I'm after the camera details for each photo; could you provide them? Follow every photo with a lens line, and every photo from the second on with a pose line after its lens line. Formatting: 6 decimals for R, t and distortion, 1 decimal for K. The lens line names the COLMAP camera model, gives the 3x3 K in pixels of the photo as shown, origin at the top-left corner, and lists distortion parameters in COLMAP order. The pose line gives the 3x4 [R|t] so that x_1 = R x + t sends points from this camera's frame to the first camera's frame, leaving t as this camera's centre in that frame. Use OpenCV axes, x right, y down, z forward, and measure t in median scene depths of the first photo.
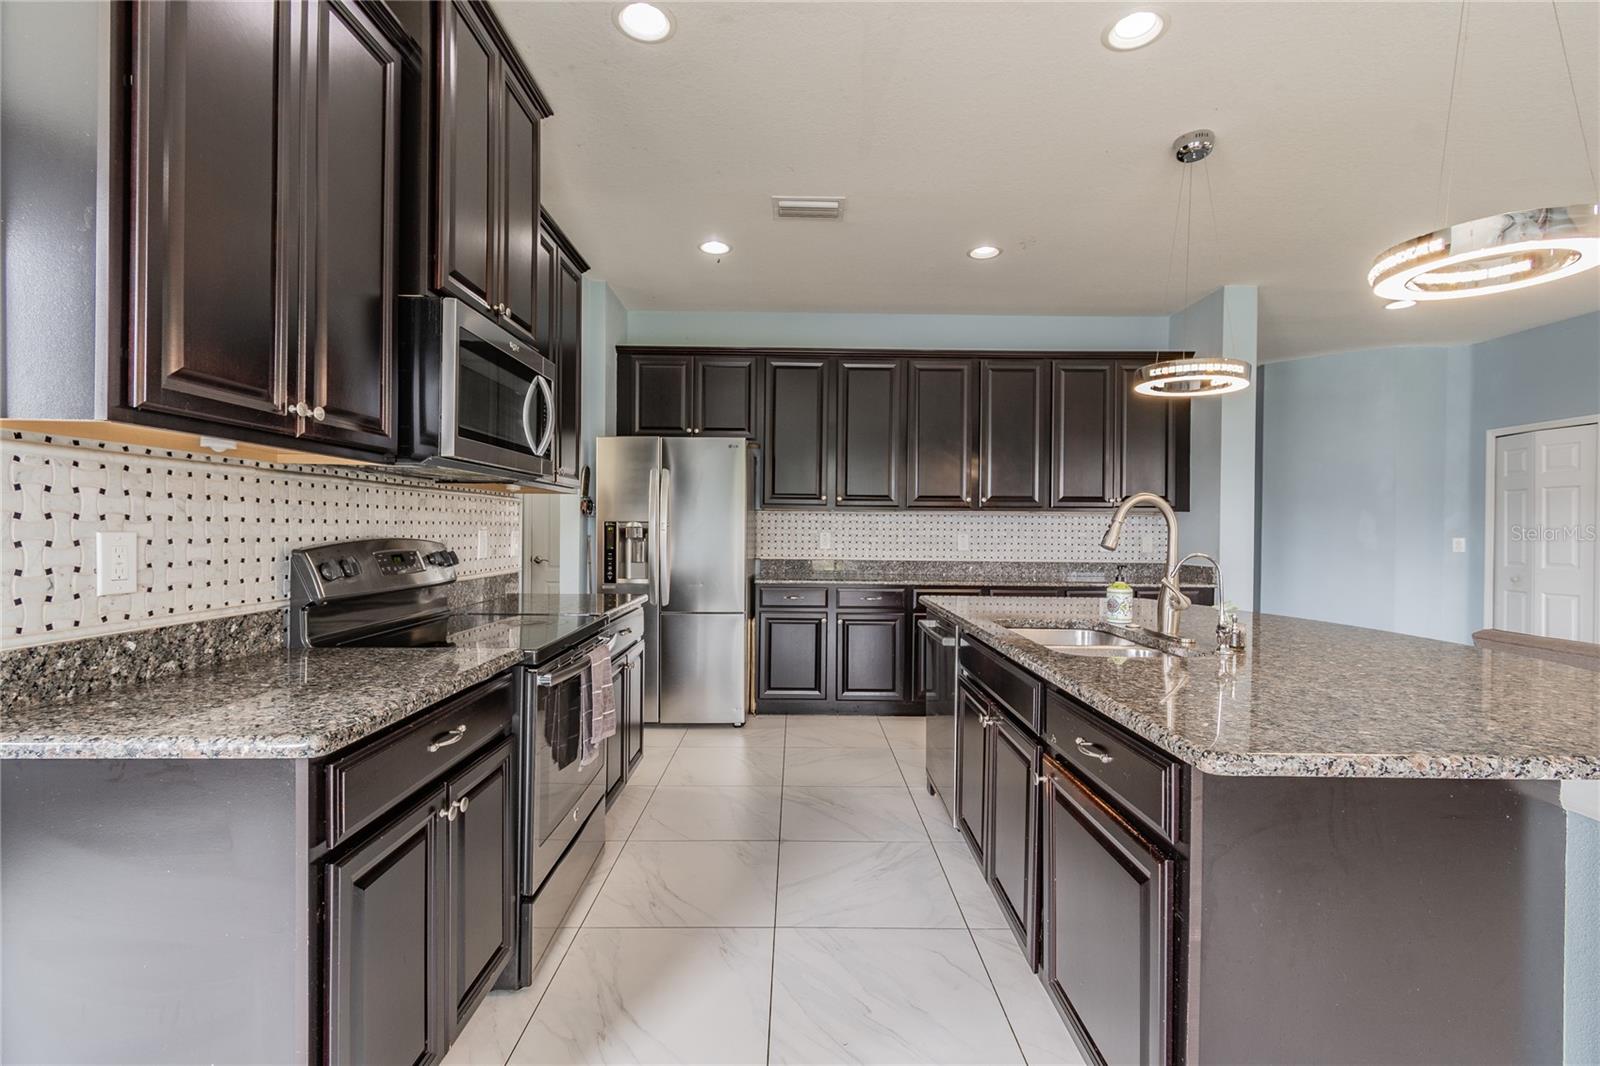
lens RADIAL K [[705.3, 0, 804.3], [0, 705.3, 533.9], [0, 0, 1]] dist [0.003342, -0.001578]
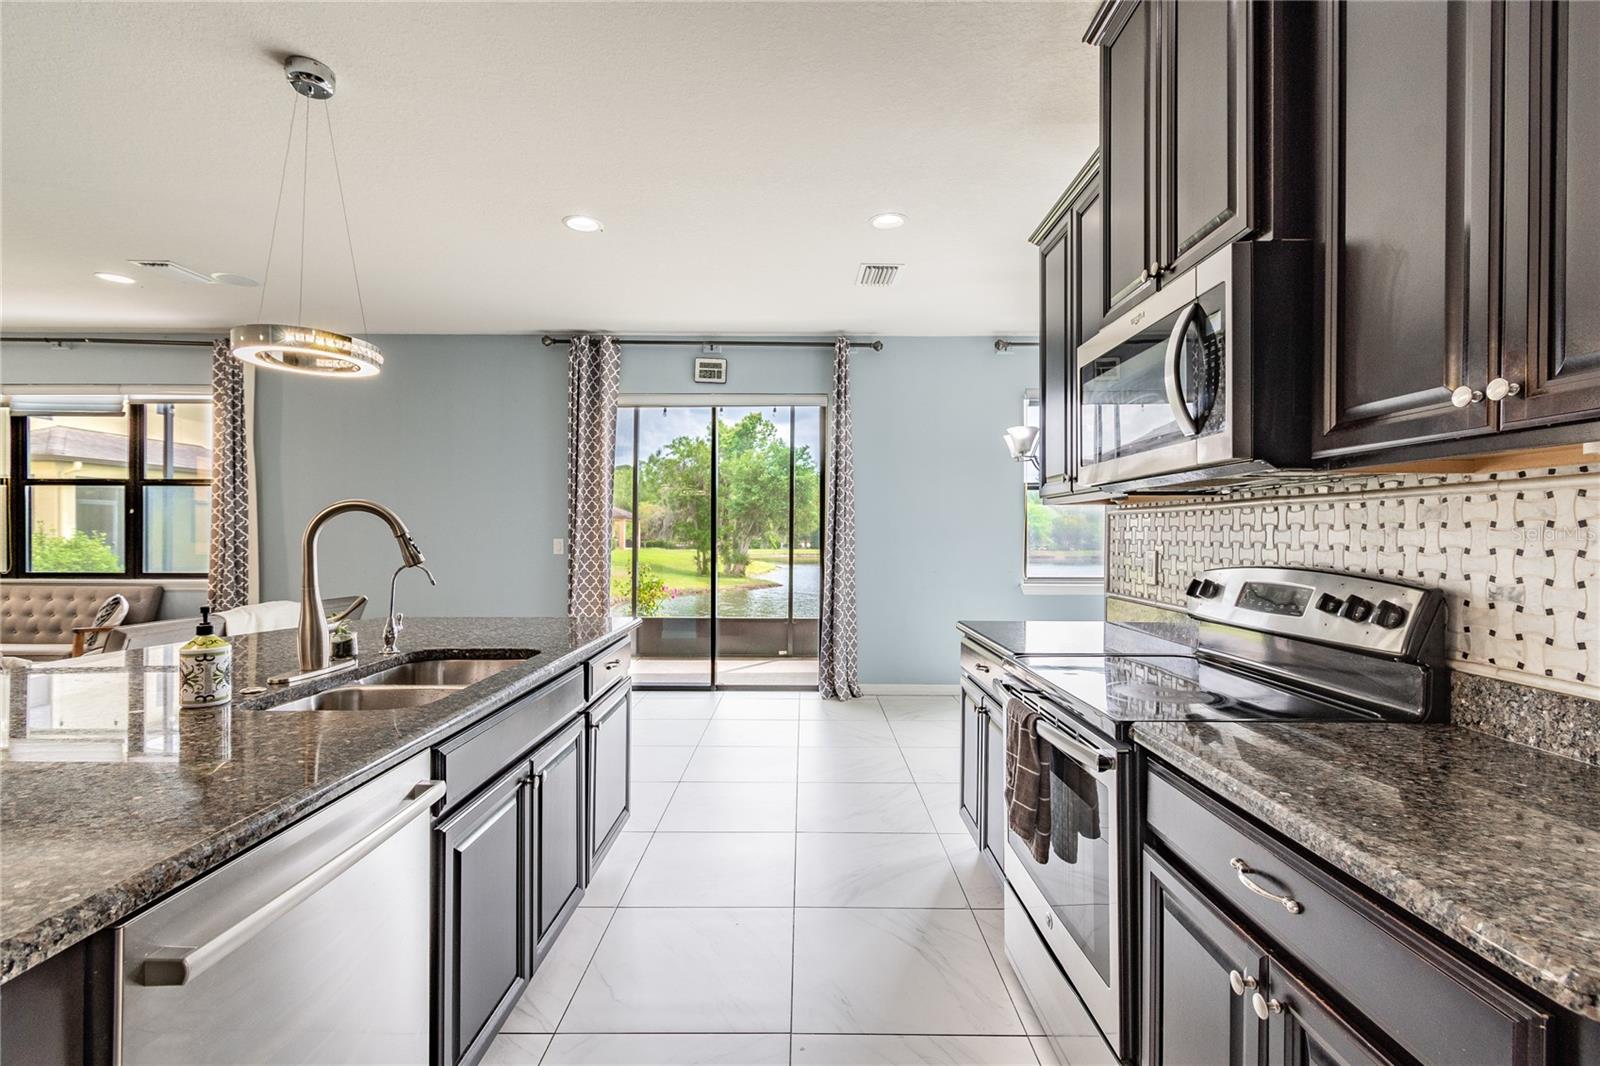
lens RADIAL K [[705.3, 0, 804.3], [0, 705.3, 533.9], [0, 0, 1]] dist [0.003342, -0.001578]
pose [[-0.999847, -0.013518, 0.011134, -0.030356], [-0.013421, 0.999872, 0.008757, -0.016260], [-0.011251, 0.008606, -0.999900, 0.943041]]
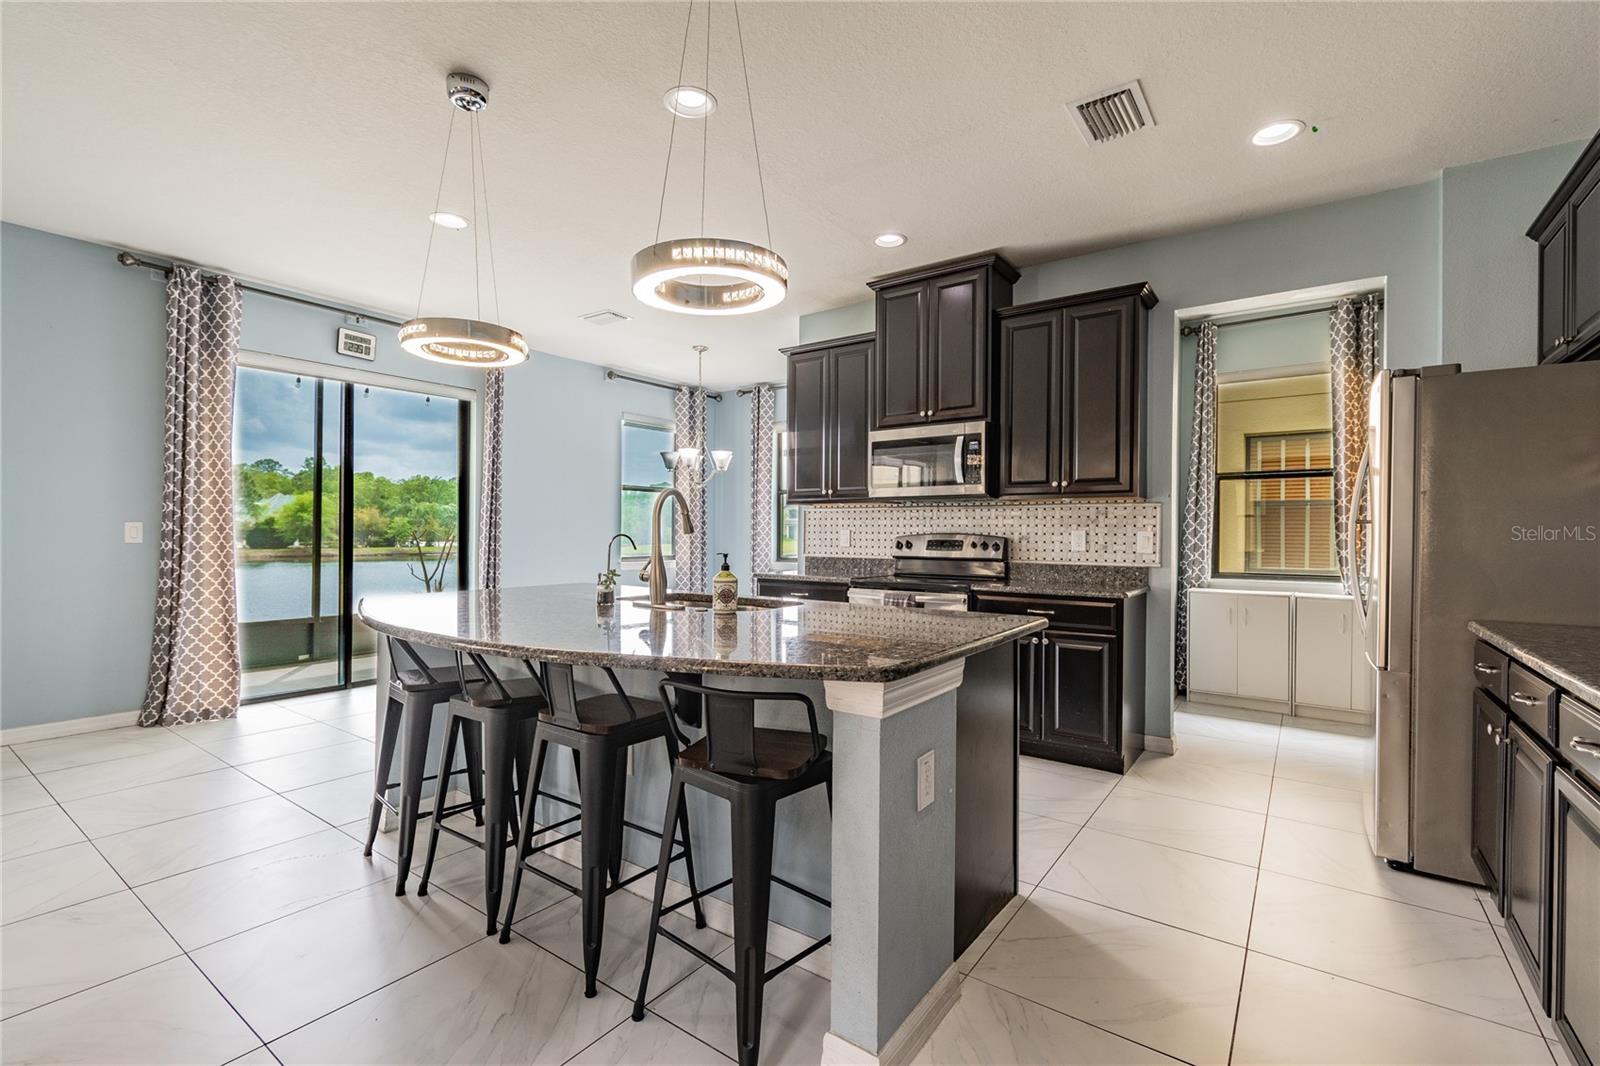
lens RADIAL K [[705.3, 0, 804.3], [0, 705.3, 533.9], [0, 0, 1]] dist [0.003342, -0.001578]
pose [[-0.592311, -0.014132, -0.805585, 0.688946], [-0.019415, 0.999806, -0.003264, 0.011714], [0.805475, 0.013707, -0.592471, 0.988504]]
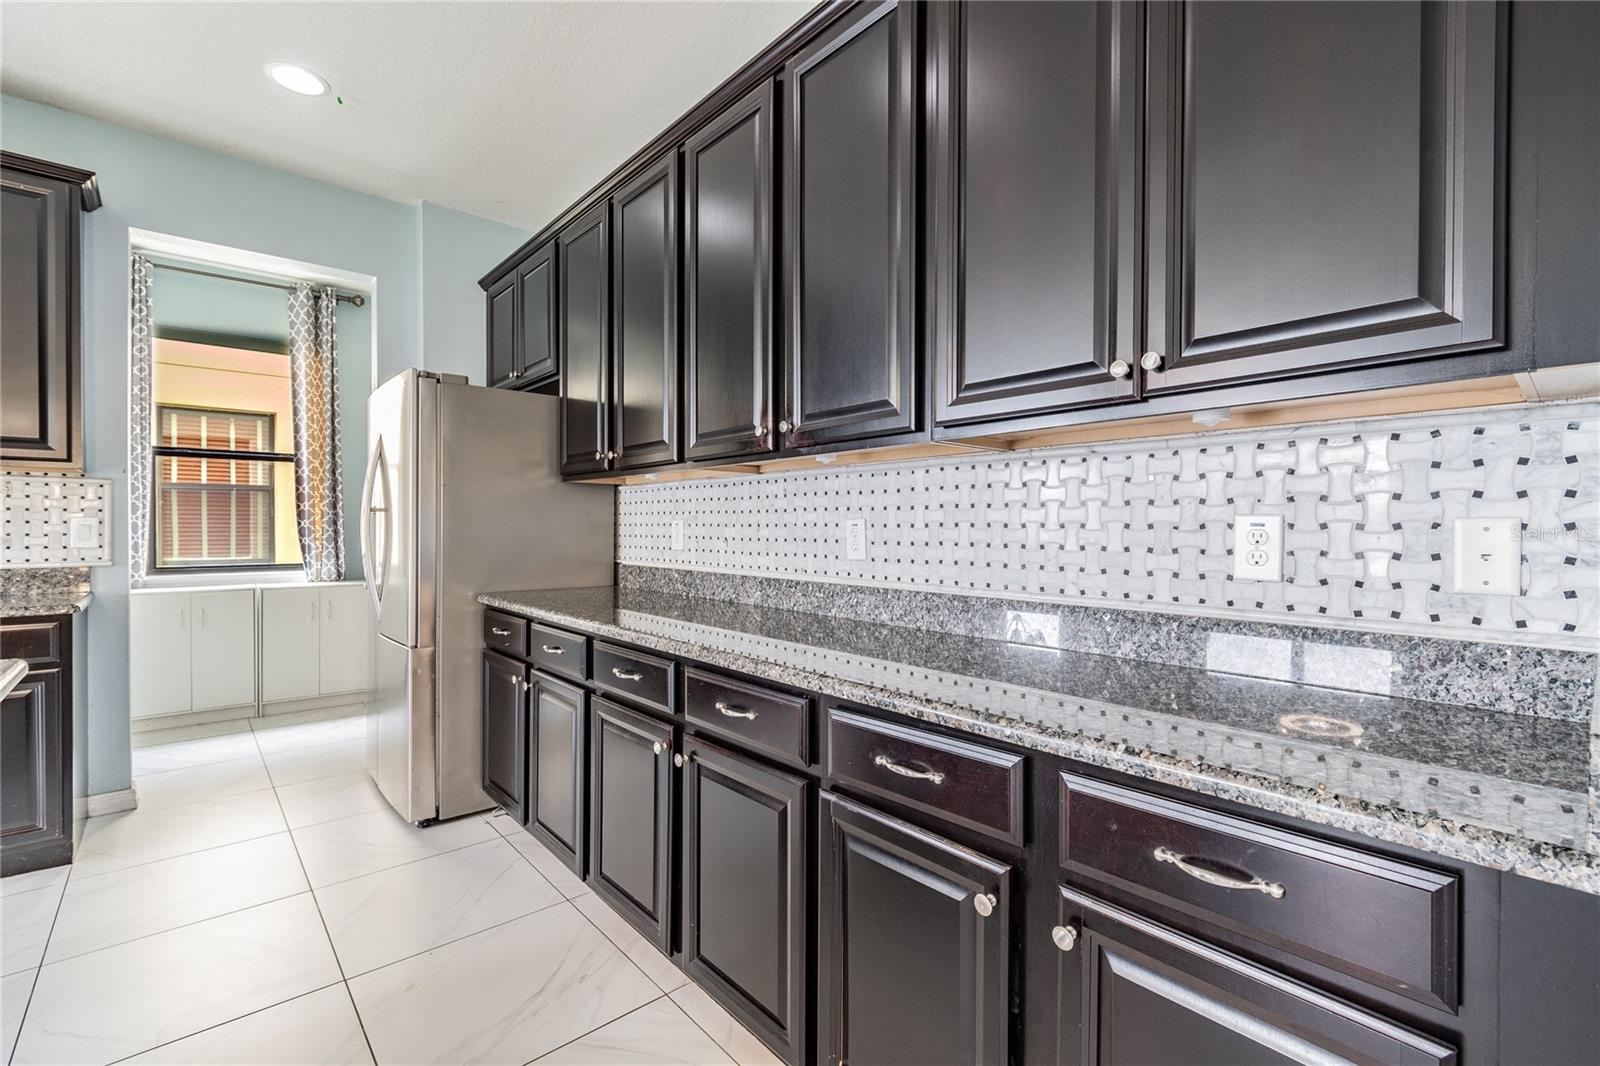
lens RADIAL K [[705.3, 0, 804.3], [0, 705.3, 533.9], [0, 0, 1]] dist [0.003342, -0.001578]
pose [[0.655148, 0.000477, -0.755500, 0.632346], [-0.002070, 0.999997, -0.001164, 0.011463], [0.755498, 0.002327, 0.655147, 0.873553]]
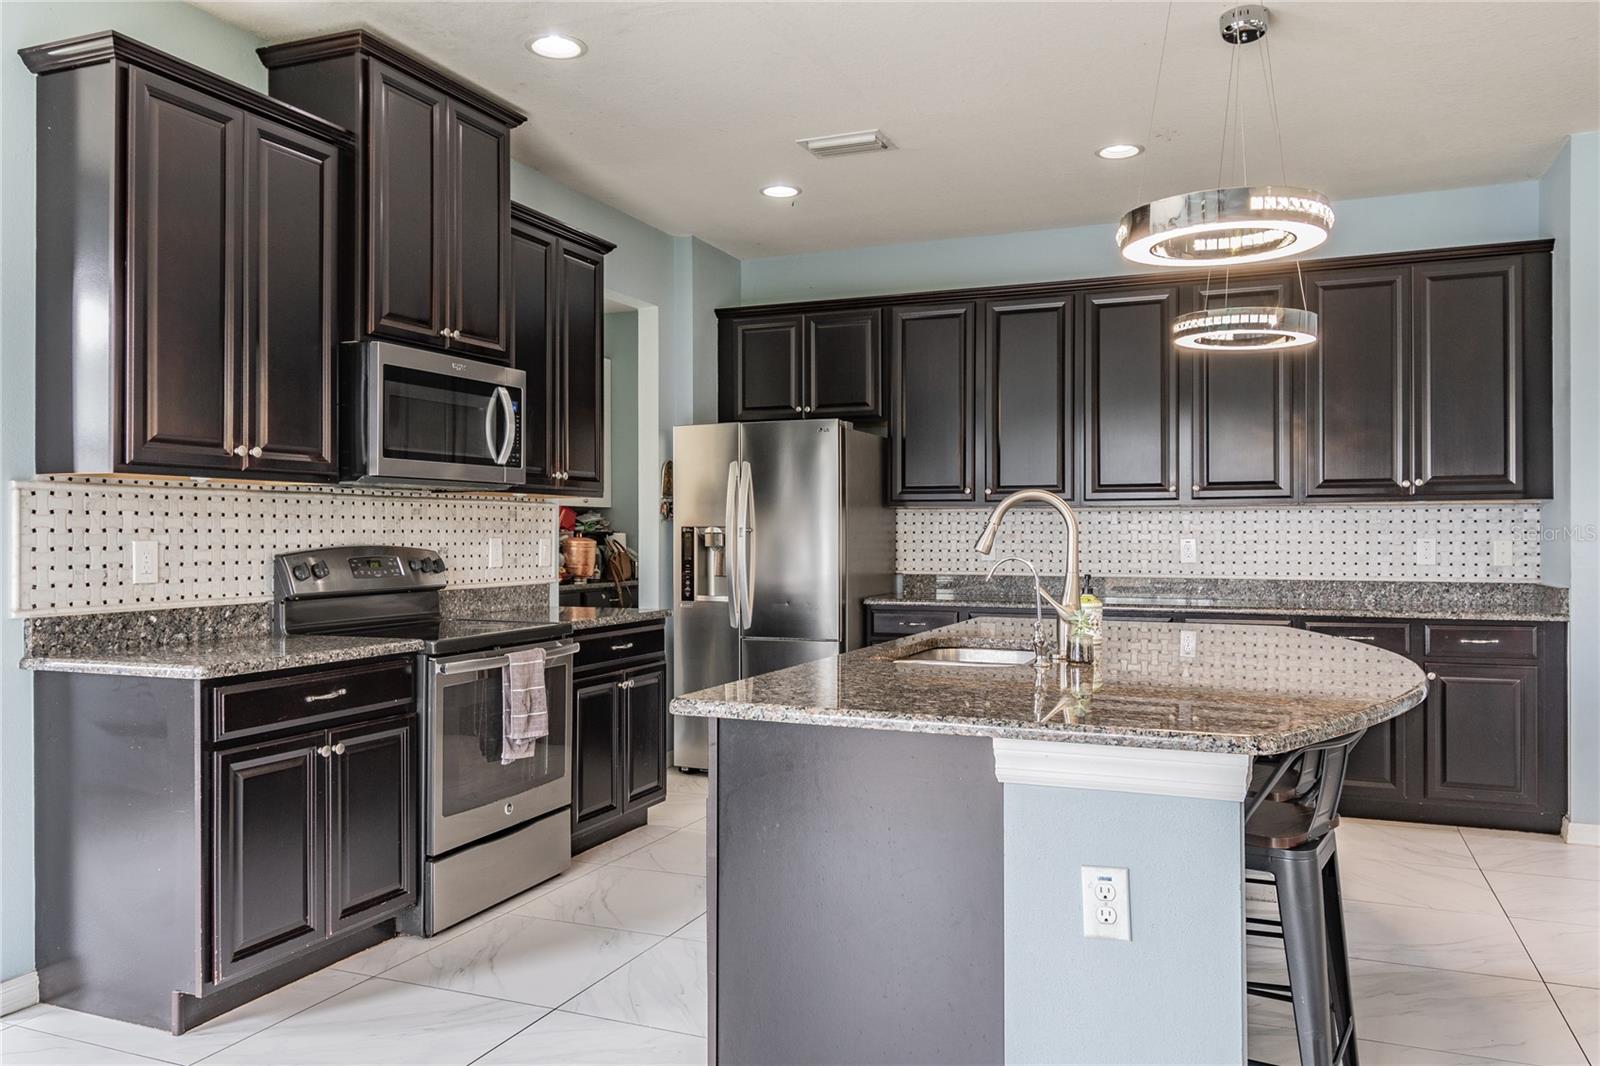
lens RADIAL K [[1185.1, 0, 804.5], [0, 1185.1, 530.6], [0, 0, 1]] dist [0.002366, -0.003114]
pose [[0.918697, -0.011092, -0.394808, 0.413441], [0.006743, 0.999900, -0.012402, 0.005289], [0.394907, 0.008731, 0.918680, -0.236671]]
